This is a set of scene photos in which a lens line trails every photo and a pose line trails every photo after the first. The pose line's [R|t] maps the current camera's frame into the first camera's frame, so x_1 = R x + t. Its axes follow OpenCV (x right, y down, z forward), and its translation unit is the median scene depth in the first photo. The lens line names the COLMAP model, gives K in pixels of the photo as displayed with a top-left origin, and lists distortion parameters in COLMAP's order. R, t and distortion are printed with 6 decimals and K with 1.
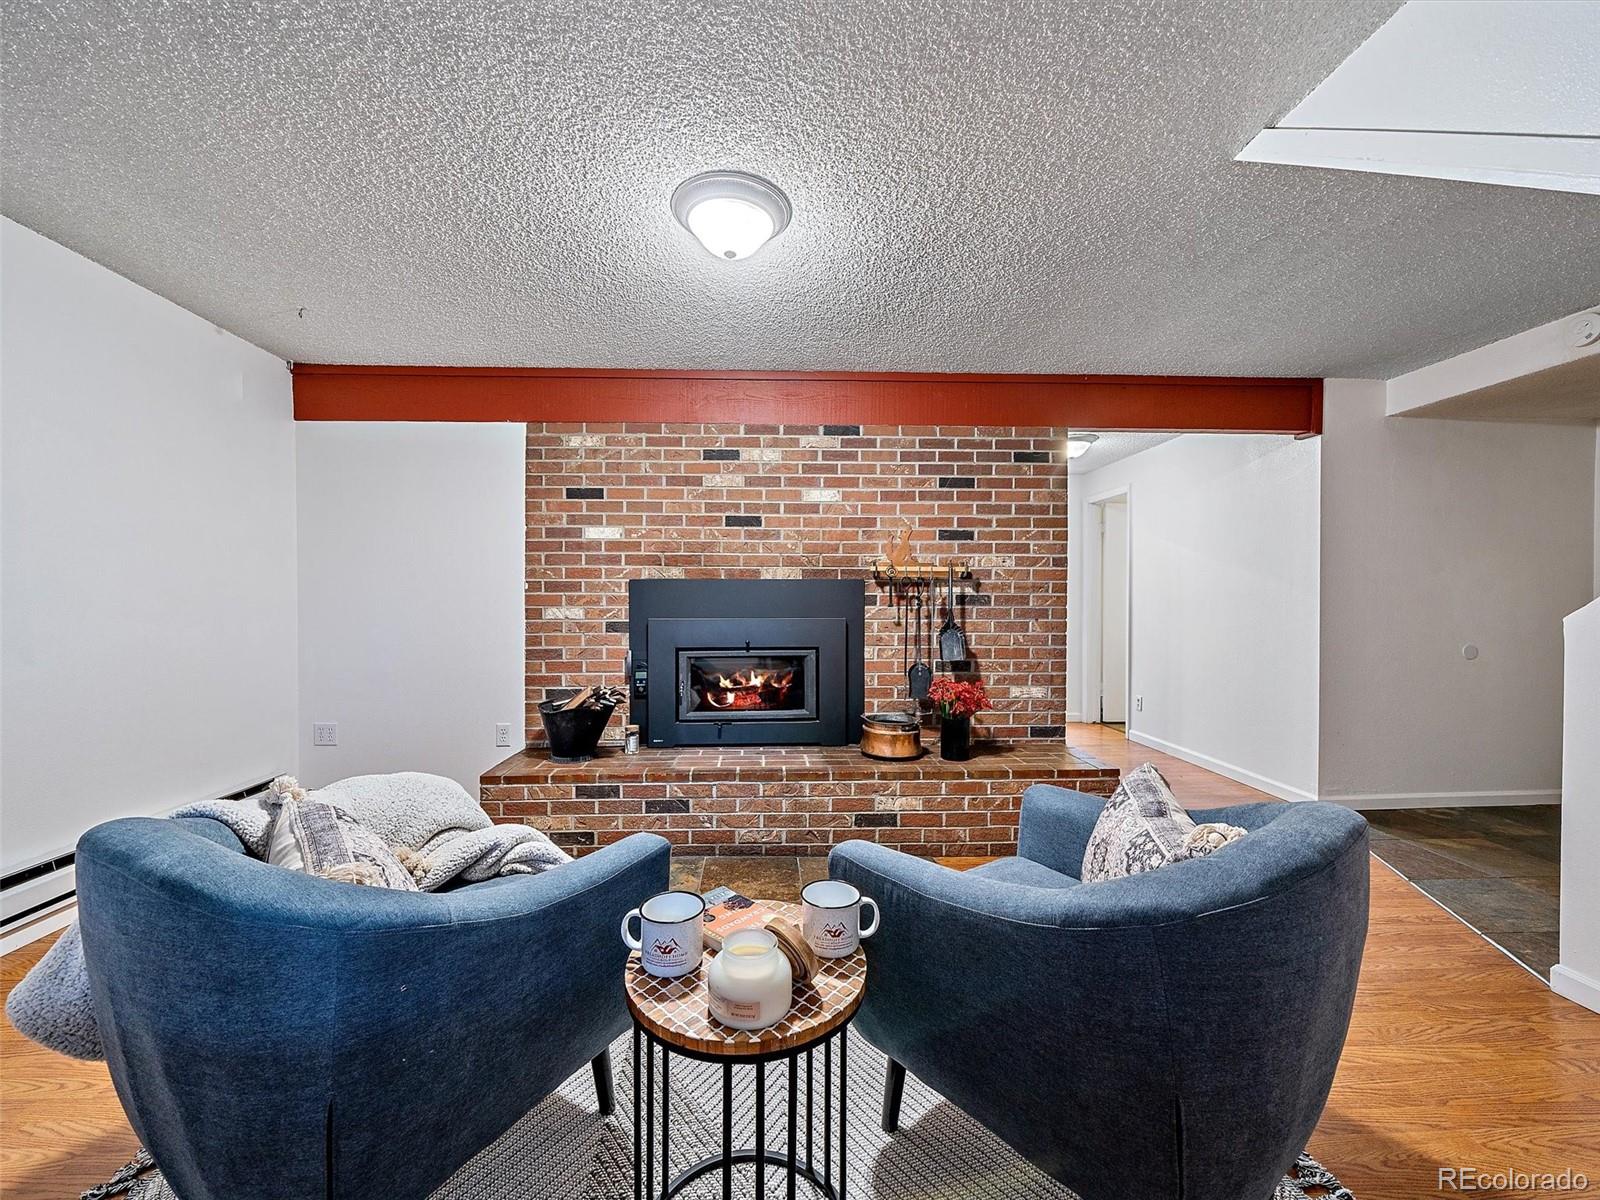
lens RADIAL K [[626.0, 0, 796.4], [0, 626.0, 608.4], [0, 0, 1]] dist [-0.008349, -0.000129]
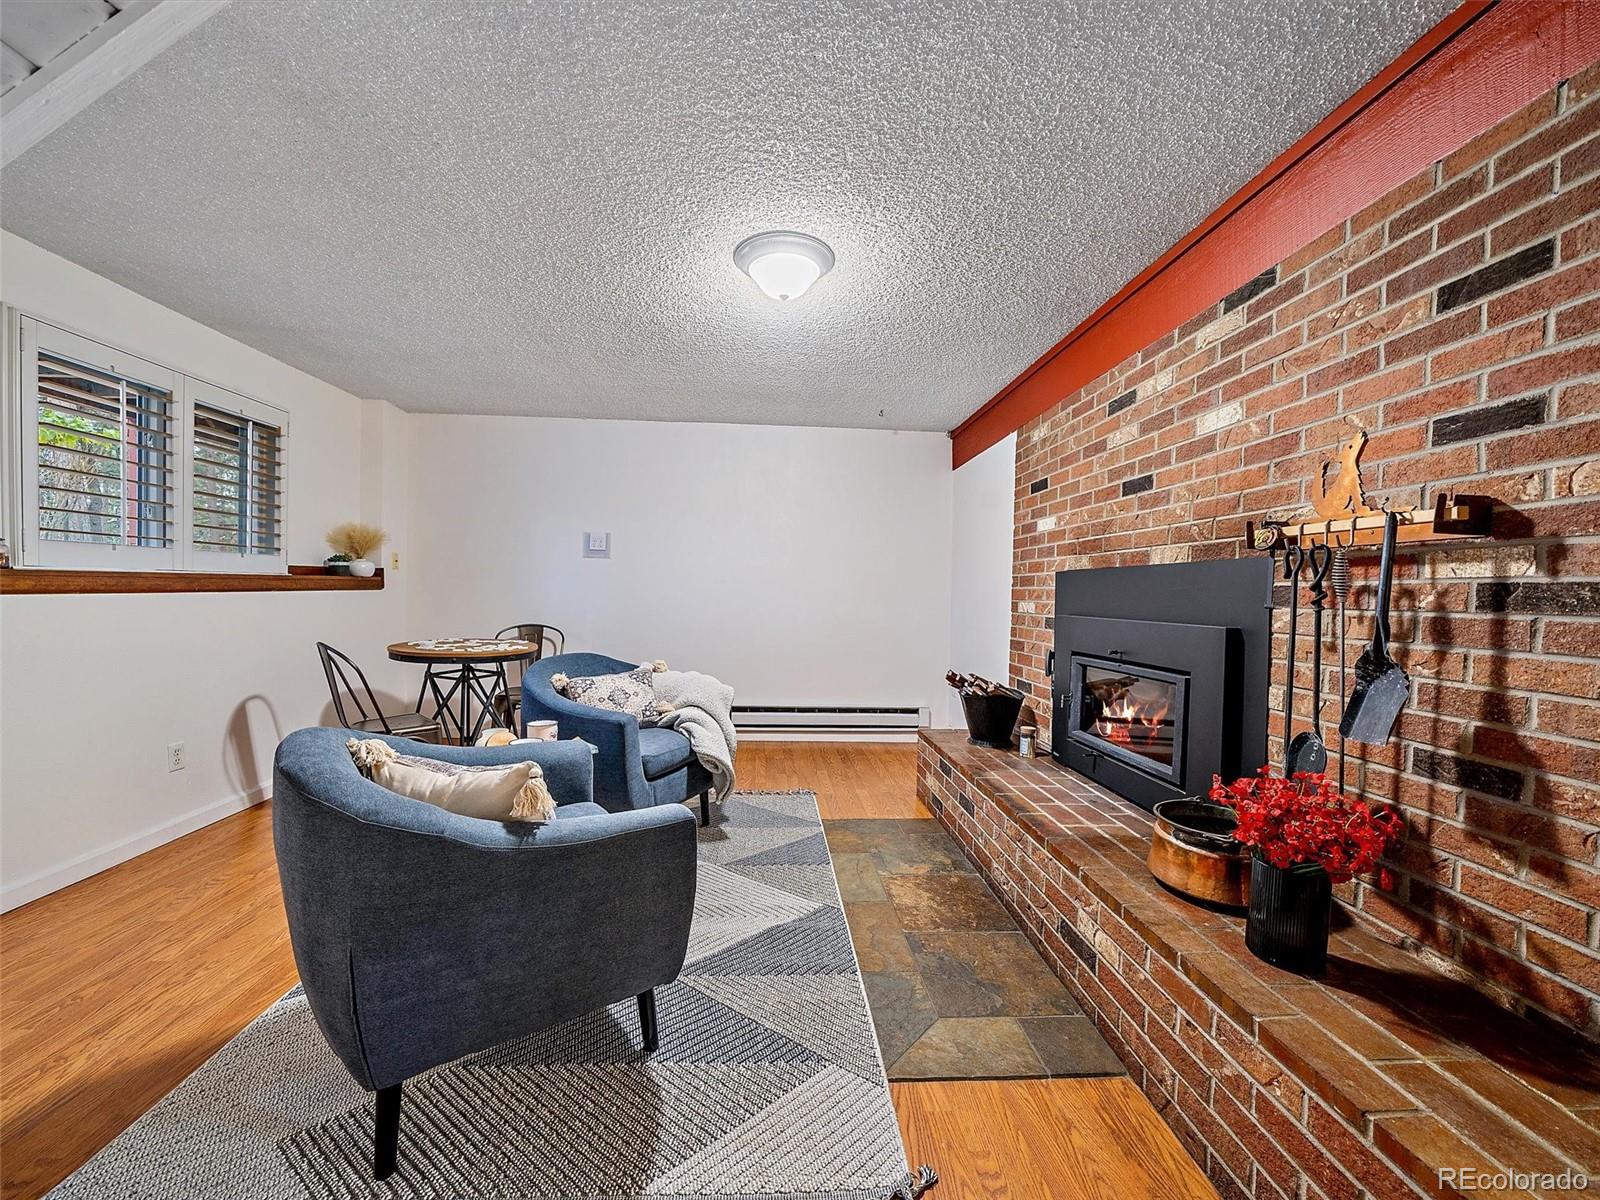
lens RADIAL K [[626.0, 0, 796.2], [0, 626.0, 593.9], [0, 0, 1]] dist [-0.008349, -0.000129]
pose [[0.001990, 0.002561, -0.999995, 0.627876], [-0.013926, 0.999900, 0.002533, -0.010802], [0.999901, 0.013920, 0.002026, 0.600869]]
